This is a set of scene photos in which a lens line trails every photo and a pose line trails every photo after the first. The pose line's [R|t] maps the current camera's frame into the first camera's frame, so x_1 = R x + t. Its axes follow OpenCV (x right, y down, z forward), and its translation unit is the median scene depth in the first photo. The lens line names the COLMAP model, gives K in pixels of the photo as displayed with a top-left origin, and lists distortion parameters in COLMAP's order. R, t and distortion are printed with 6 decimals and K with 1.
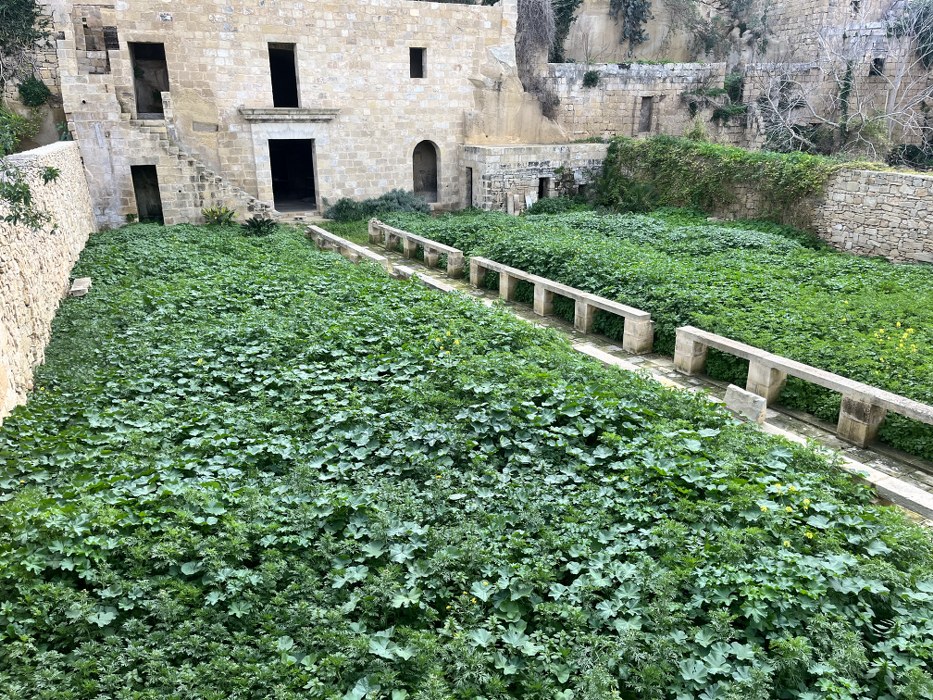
lens RADIAL K [[699.8, 0, 459.1], [0, 699.8, 351.2], [0, 0, 1]] dist [0.058177, -0.078613]
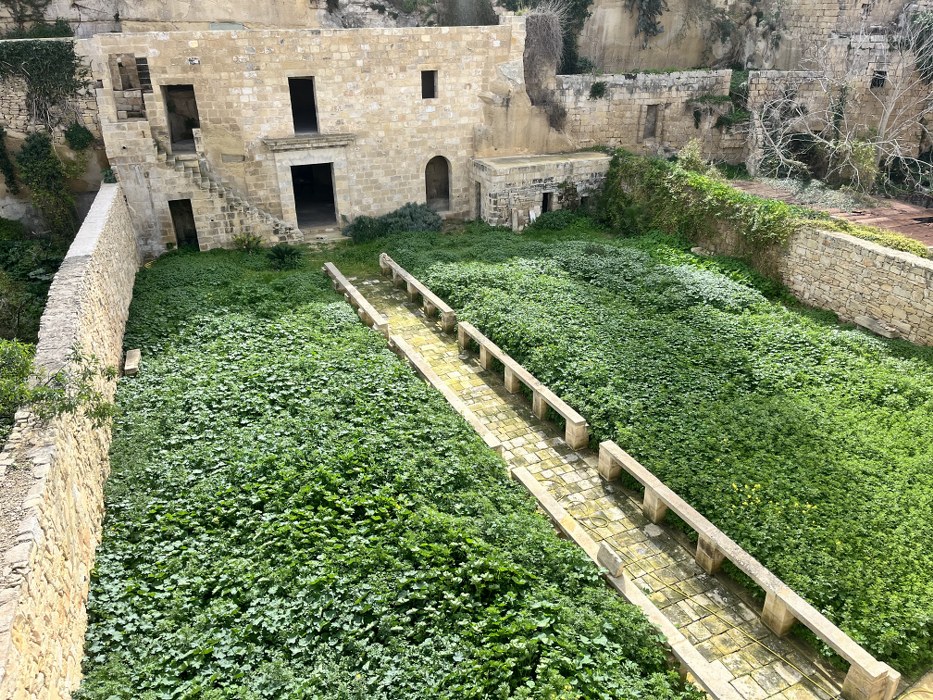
lens RADIAL K [[699.8, 0, 470.0], [0, 699.8, 349.4], [0, 0, 1]] dist [0.058177, -0.078613]
pose [[0.999010, 0.015402, -0.041732, 0.054044], [-0.010099, 0.992177, 0.124432, -0.150498], [0.043323, -0.123888, 0.991350, -0.099562]]
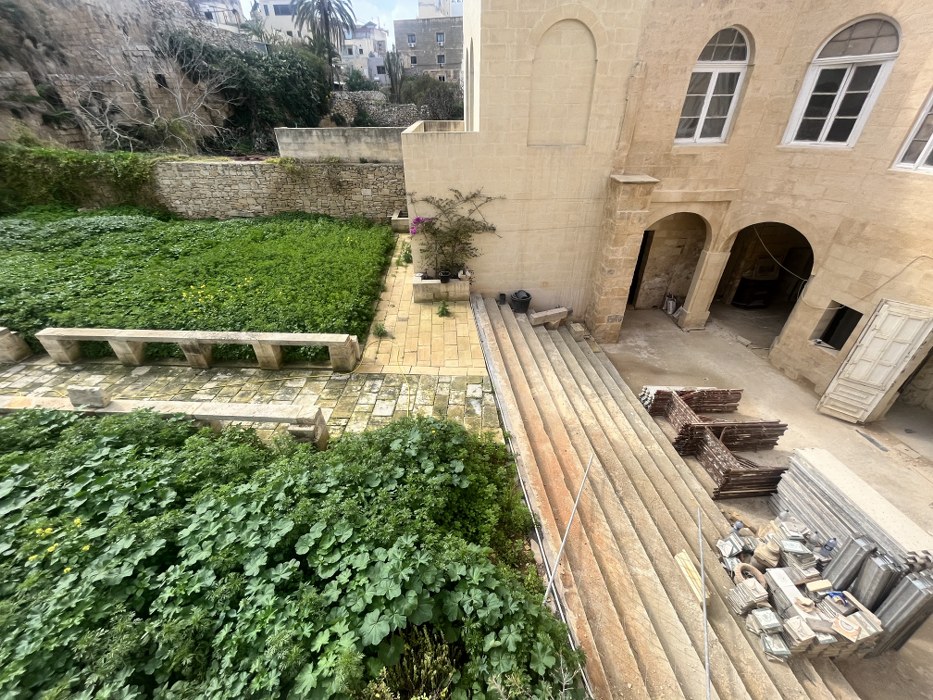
lens RADIAL K [[378.4, 0, 463.2], [0, 378.4, 350.3], [0, 0, 1]] dist [-0.004869, 0.000277]
pose [[0.518310, -0.467100, 0.716360, 0.091828], [0.277027, 0.884197, 0.376100, -0.020471], [-0.809080, 0.003515, 0.587687, 0.010510]]
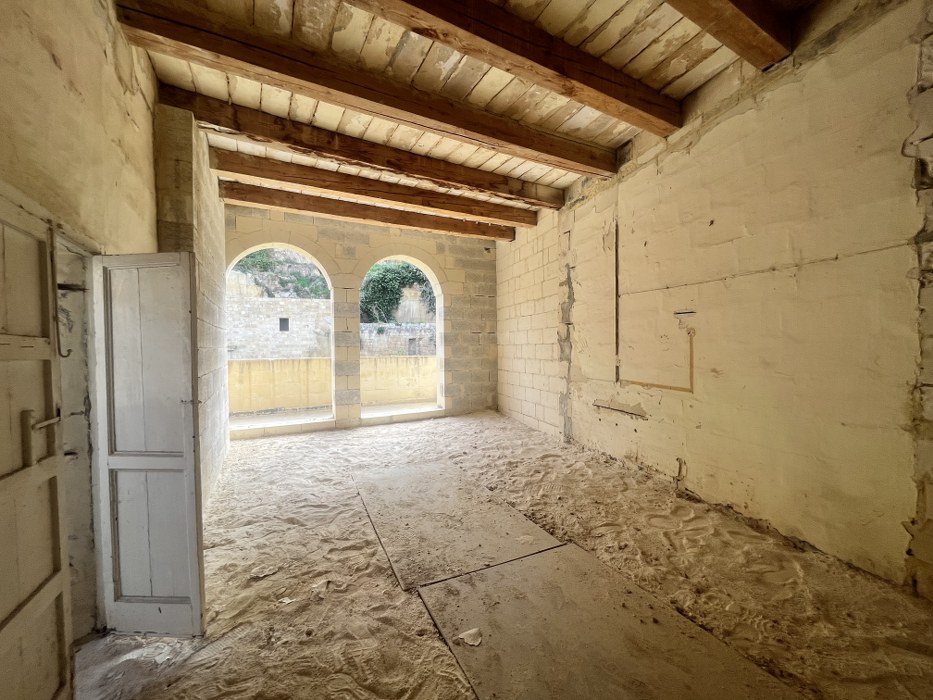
lens RADIAL K [[378.4, 0, 474.2], [0, 378.4, 352.0], [0, 0, 1]] dist [-0.004869, 0.000277]
pose [[0.994713, -0.001862, -0.102679, 0.641833], [-0.028317, 0.956102, -0.291664, -0.016200], [0.098715, 0.293029, 0.950994, 0.002815]]
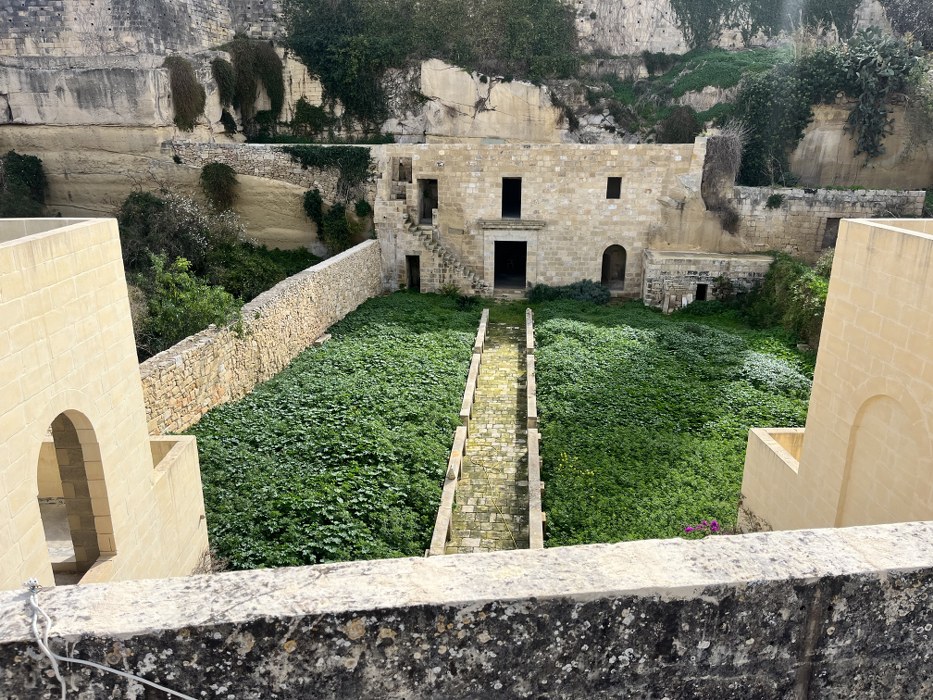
lens RADIAL K [[699.8, 0, 465.8], [0, 699.8, 354.5], [0, 0, 1]] dist [0.058177, -0.078613]
pose [[0.843313, 0.172518, -0.508981, 0.440937], [-0.176292, 0.983473, 0.041254, -0.112215], [0.507686, 0.054939, 0.859789, -0.257912]]
